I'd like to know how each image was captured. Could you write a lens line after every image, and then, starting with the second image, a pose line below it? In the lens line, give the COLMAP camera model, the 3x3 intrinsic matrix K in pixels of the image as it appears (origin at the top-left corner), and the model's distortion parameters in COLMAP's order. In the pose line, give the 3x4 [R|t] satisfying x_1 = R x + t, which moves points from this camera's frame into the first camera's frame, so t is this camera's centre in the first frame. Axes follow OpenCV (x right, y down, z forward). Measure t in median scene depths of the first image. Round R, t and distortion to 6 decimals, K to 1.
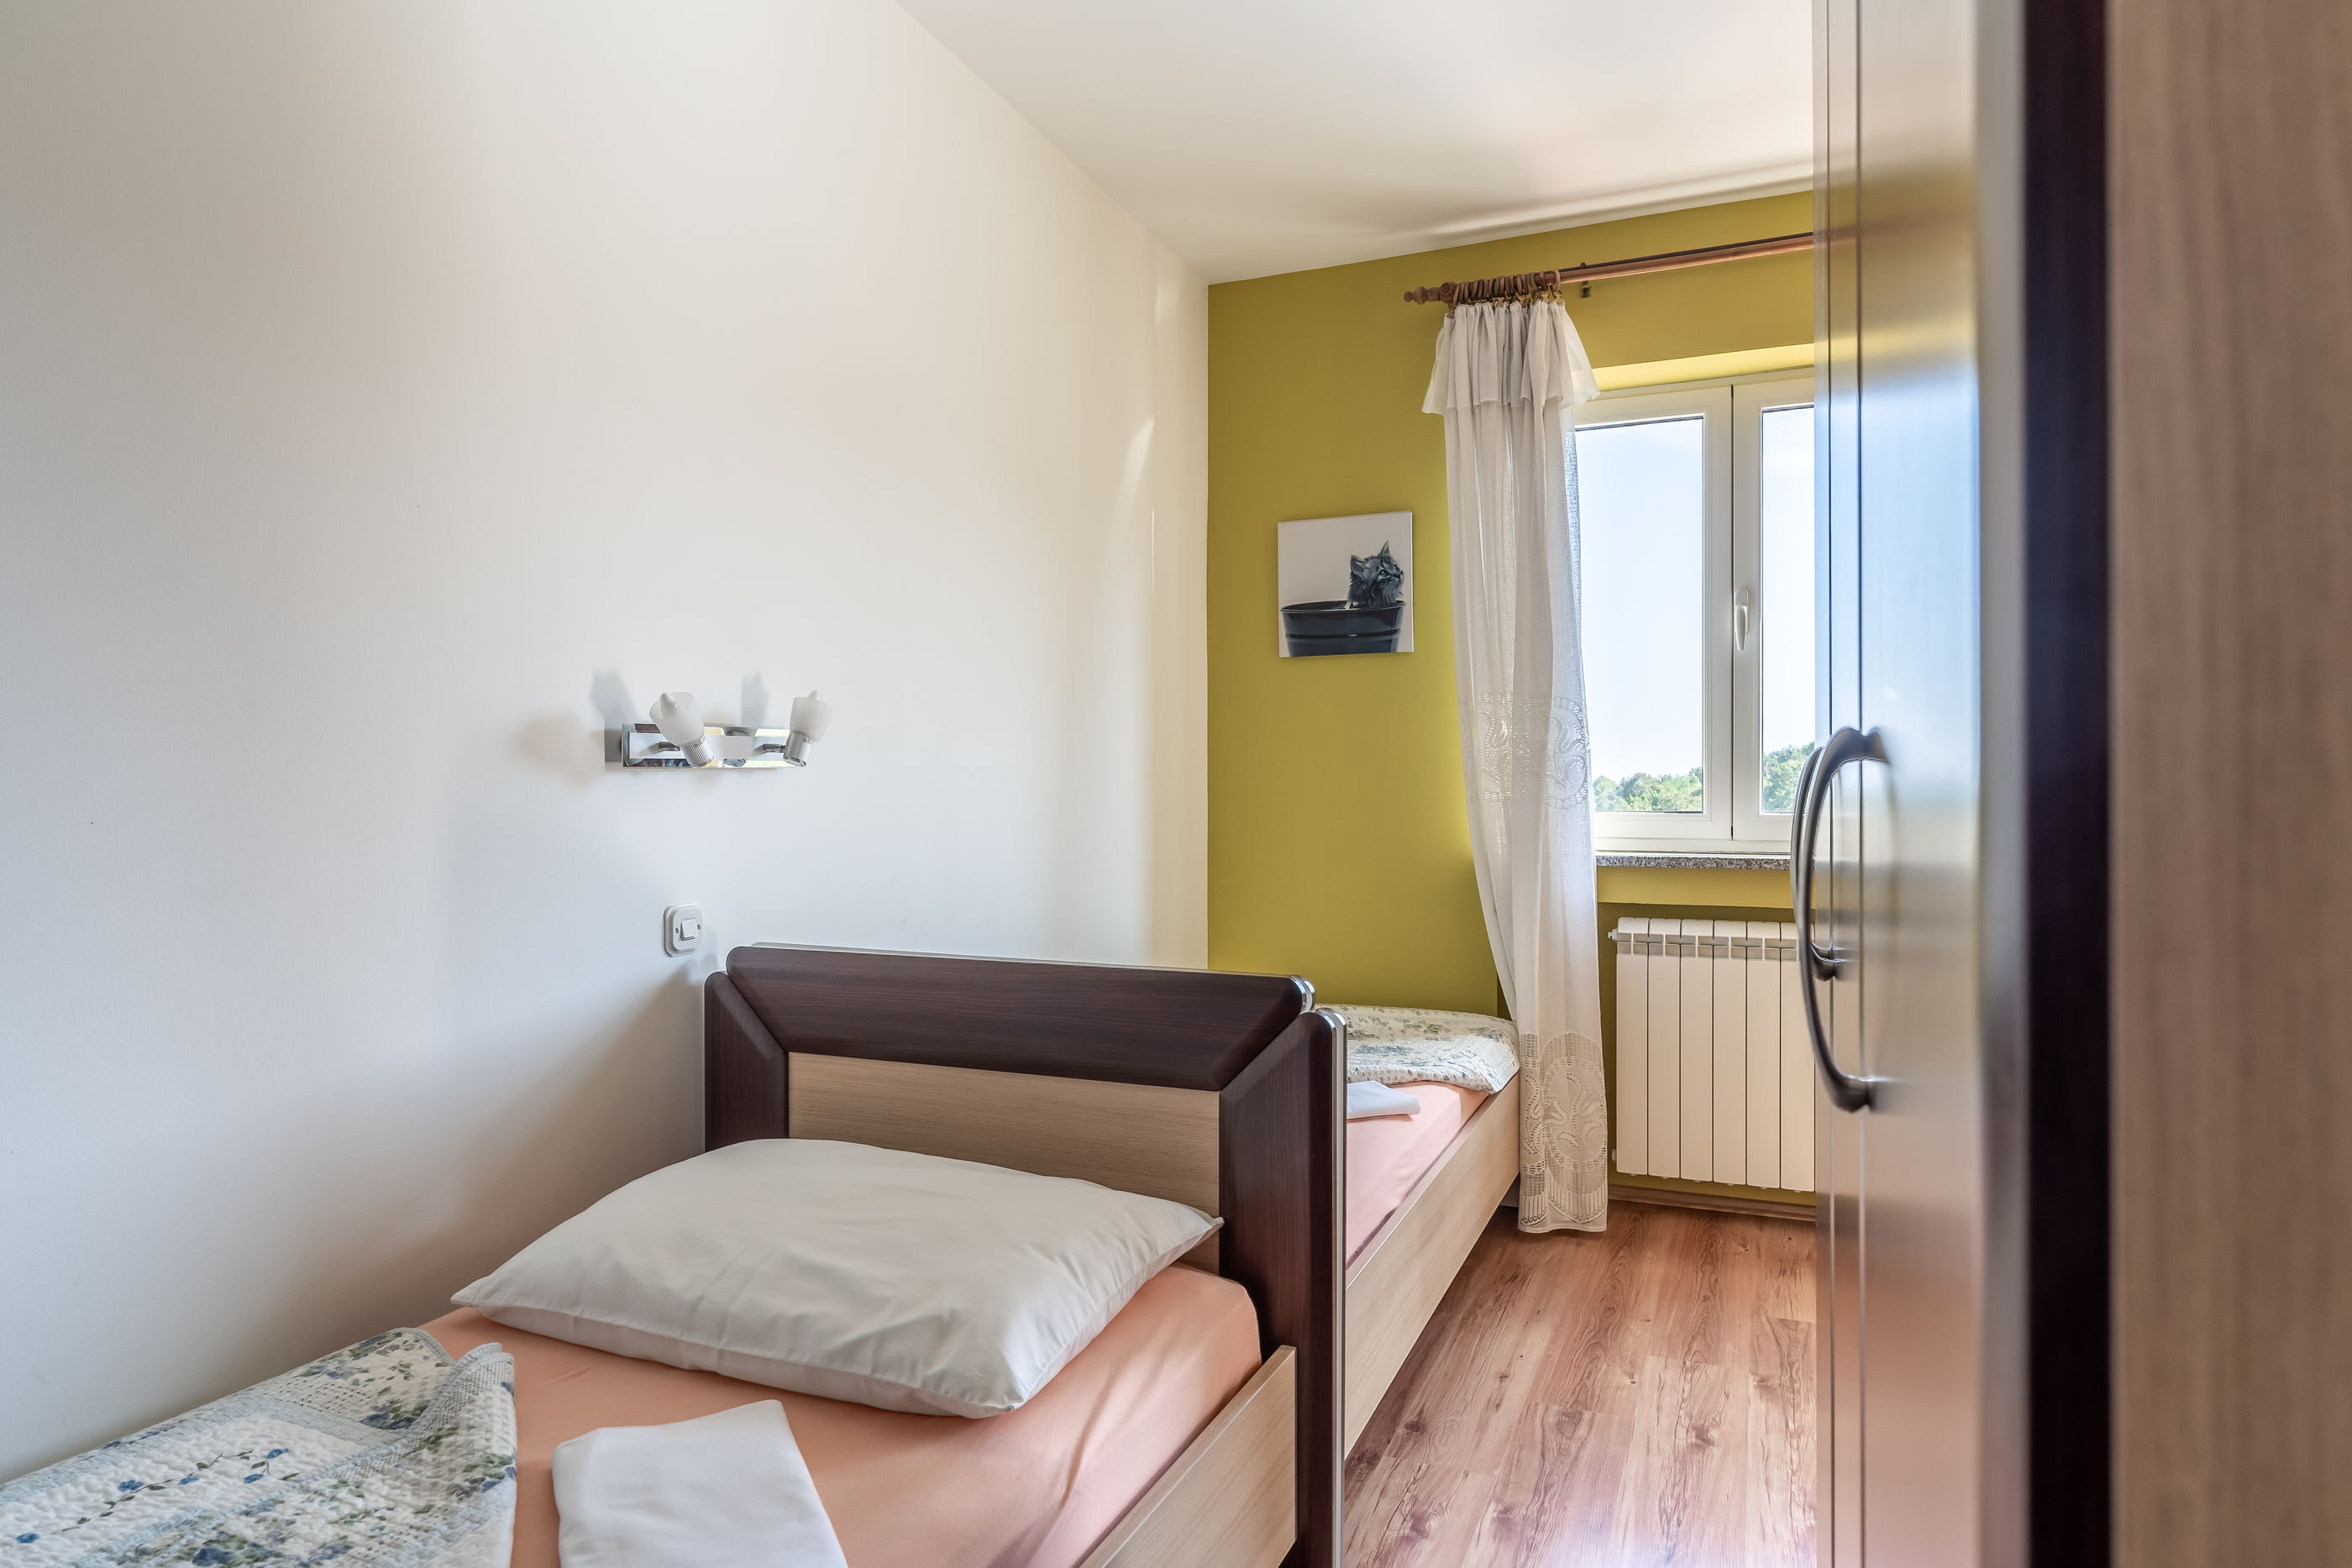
lens RADIAL K [[1403.1, 0, 1176.5], [0, 1403.1, 781.9], [0, 0, 1]] dist [-0.005680, -0.000252]
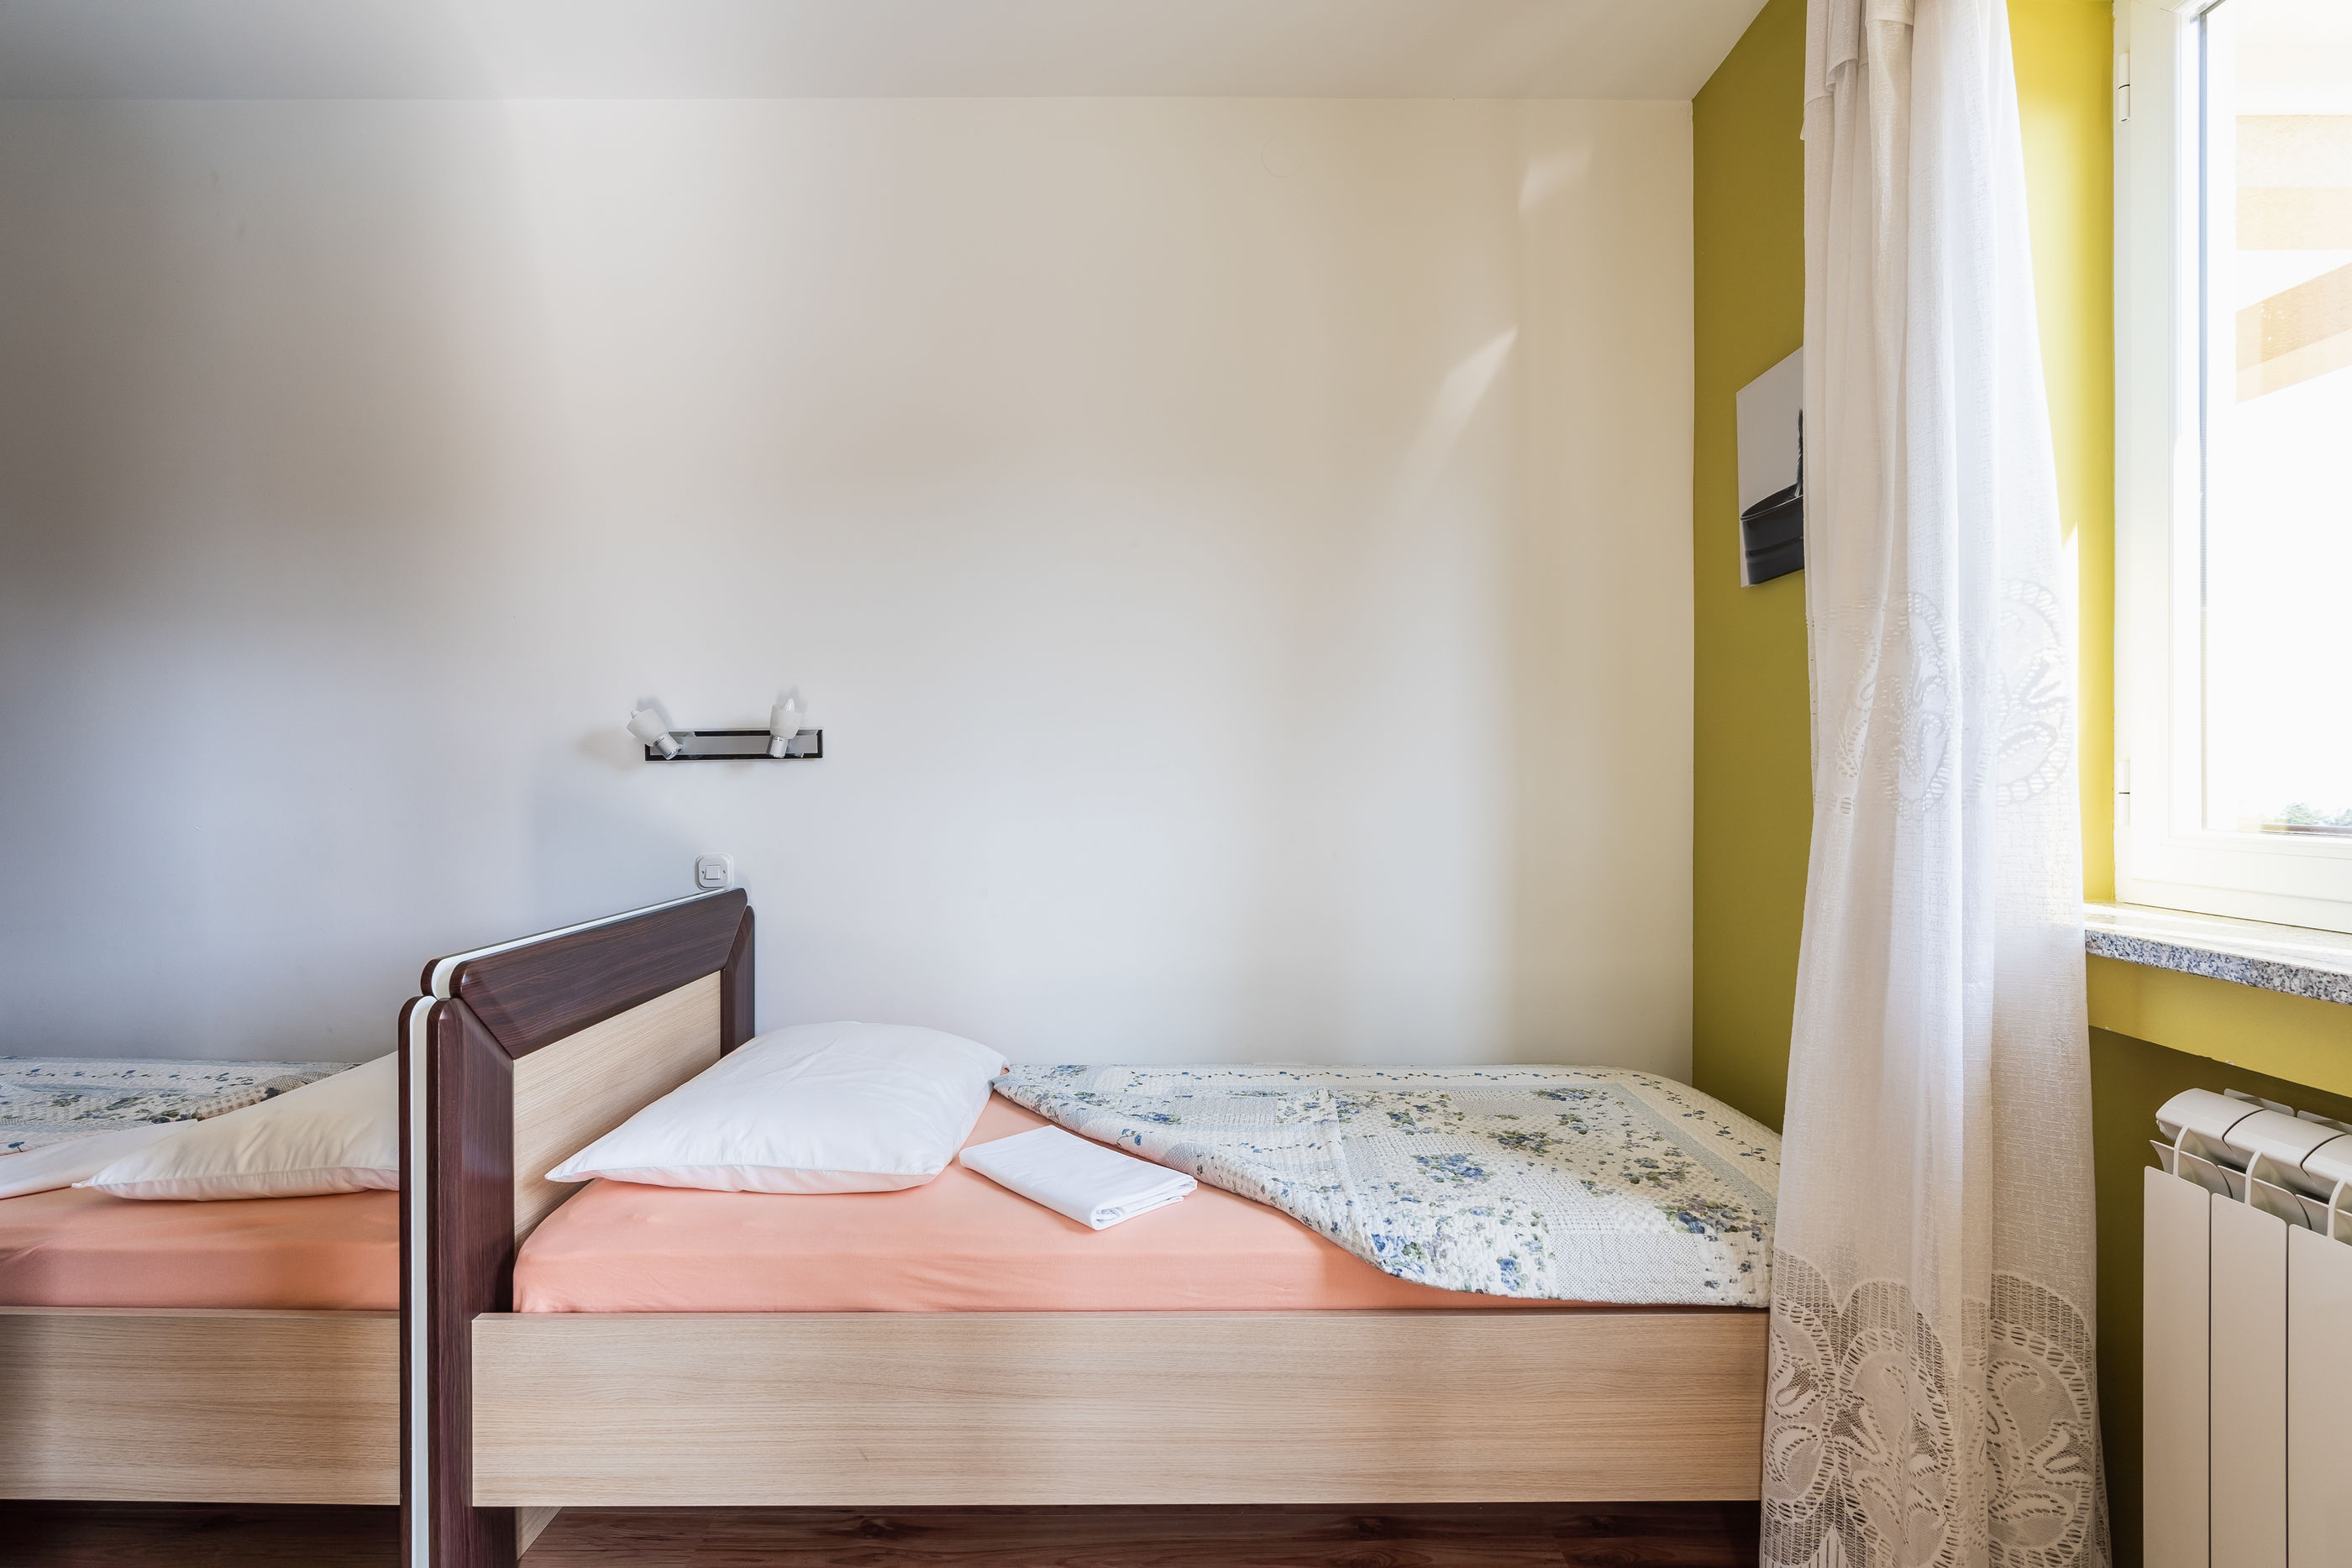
lens RADIAL K [[1100.8, 0, 1173.7], [0, 1100.8, 781.4], [0, 0, 1]] dist [-0.009967, 0.002299]
pose [[0.378646, 0.005581, -0.925525, 0.511505], [-0.000761, 0.999983, 0.005718, 0.003083], [0.925541, -0.001461, 0.378644, 0.595592]]
